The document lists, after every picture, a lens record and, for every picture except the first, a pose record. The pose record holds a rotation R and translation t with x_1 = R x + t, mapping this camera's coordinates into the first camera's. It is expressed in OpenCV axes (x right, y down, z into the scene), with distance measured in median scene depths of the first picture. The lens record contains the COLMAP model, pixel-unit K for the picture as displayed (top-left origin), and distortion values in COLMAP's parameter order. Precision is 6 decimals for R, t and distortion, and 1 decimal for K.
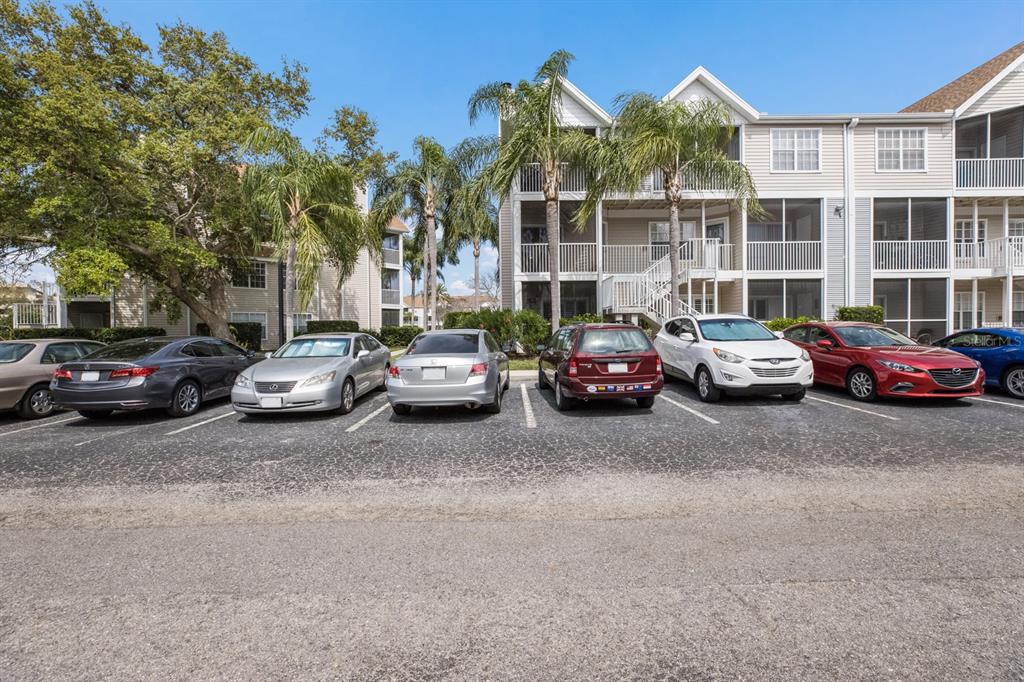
lens RADIAL K [[449.3, 0, 512.0], [0, 449.3, 341.0], [0, 0, 1]] dist [-0.008830, 0.000630]
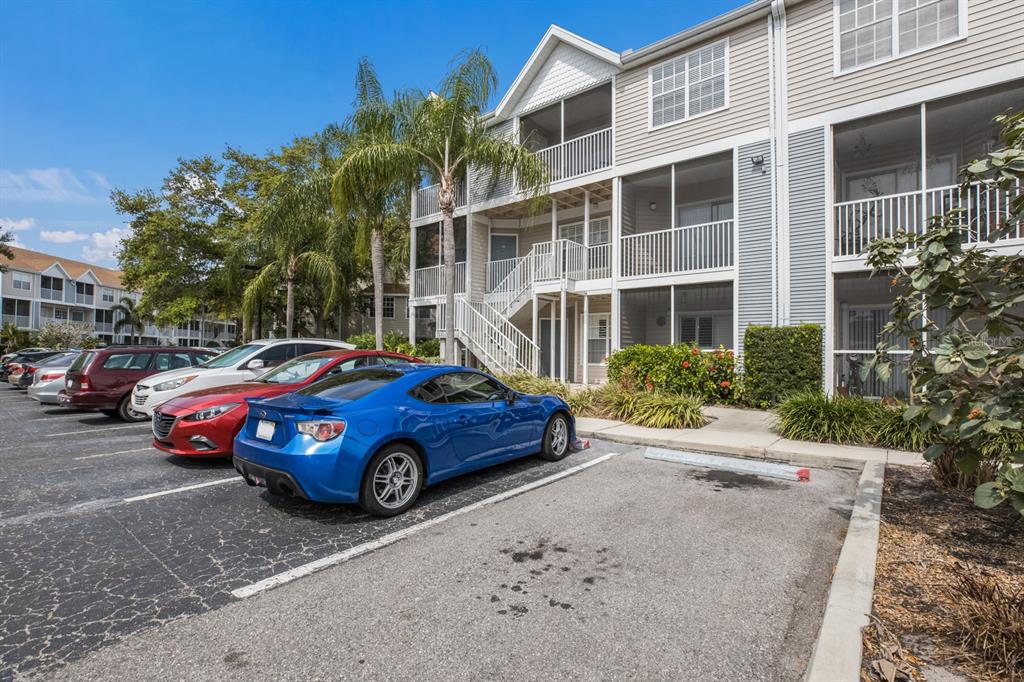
lens RADIAL K [[465.2, 0, 512.0], [0, 465.2, 341.0], [0, 0, 1]] dist [-0.011659, 0.000449]
pose [[0.773634, 0.005857, -0.633606, 0.867426], [-0.022648, 0.999574, -0.018412, -0.039847], [0.633228, 0.028594, 0.773437, 0.329739]]
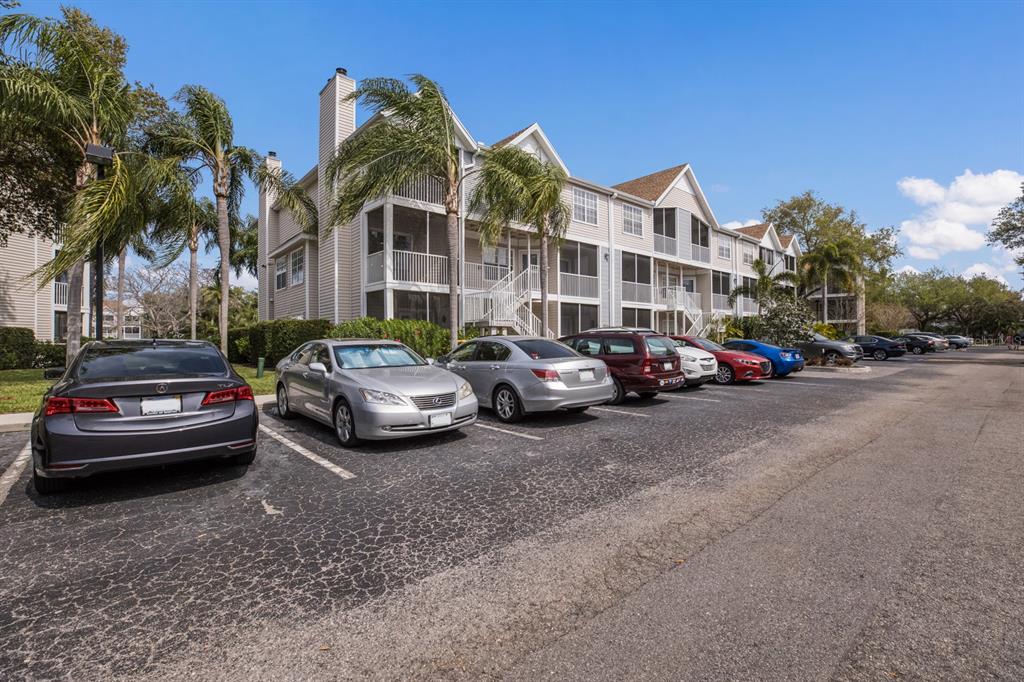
lens RADIAL K [[465.2, 0, 512.0], [0, 465.2, 341.0], [0, 0, 1]] dist [-0.011659, 0.000449]
pose [[0.754947, 0.009343, 0.655719, -0.425457], [0.015835, 0.999347, -0.032471, 0.010242], [-0.655595, 0.034897, 0.754306, 0.120482]]
